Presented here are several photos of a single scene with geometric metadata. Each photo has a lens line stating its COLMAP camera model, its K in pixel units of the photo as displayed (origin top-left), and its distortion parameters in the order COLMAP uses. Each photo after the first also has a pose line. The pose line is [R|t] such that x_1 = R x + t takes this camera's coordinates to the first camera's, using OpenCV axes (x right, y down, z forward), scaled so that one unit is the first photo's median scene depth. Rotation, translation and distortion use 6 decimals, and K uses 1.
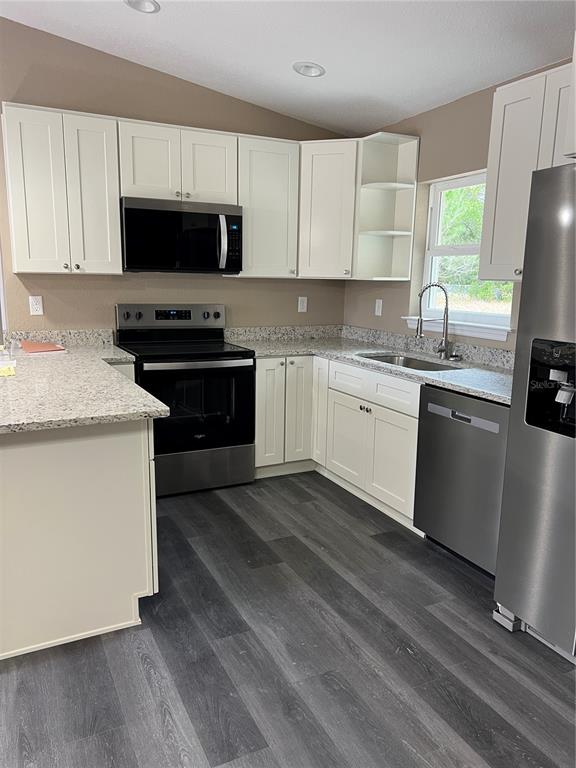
lens RADIAL K [[583.0, 0, 280.2], [0, 583.0, 384.6], [0, 0, 1]] dist [0.038364, -0.040003]
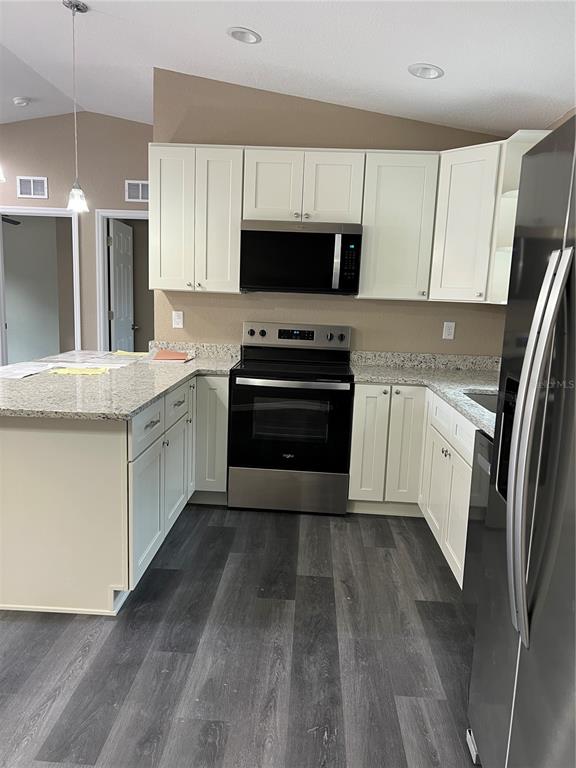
lens RADIAL K [[583.0, 0, 282.2], [0, 583.0, 386.8], [0, 0, 1]] dist [0.038364, -0.040003]
pose [[0.872563, 0.092741, -0.479617, 0.328174], [-0.113824, 0.993388, -0.014994, -0.013047], [0.475055, 0.067675, 0.877350, 0.126102]]
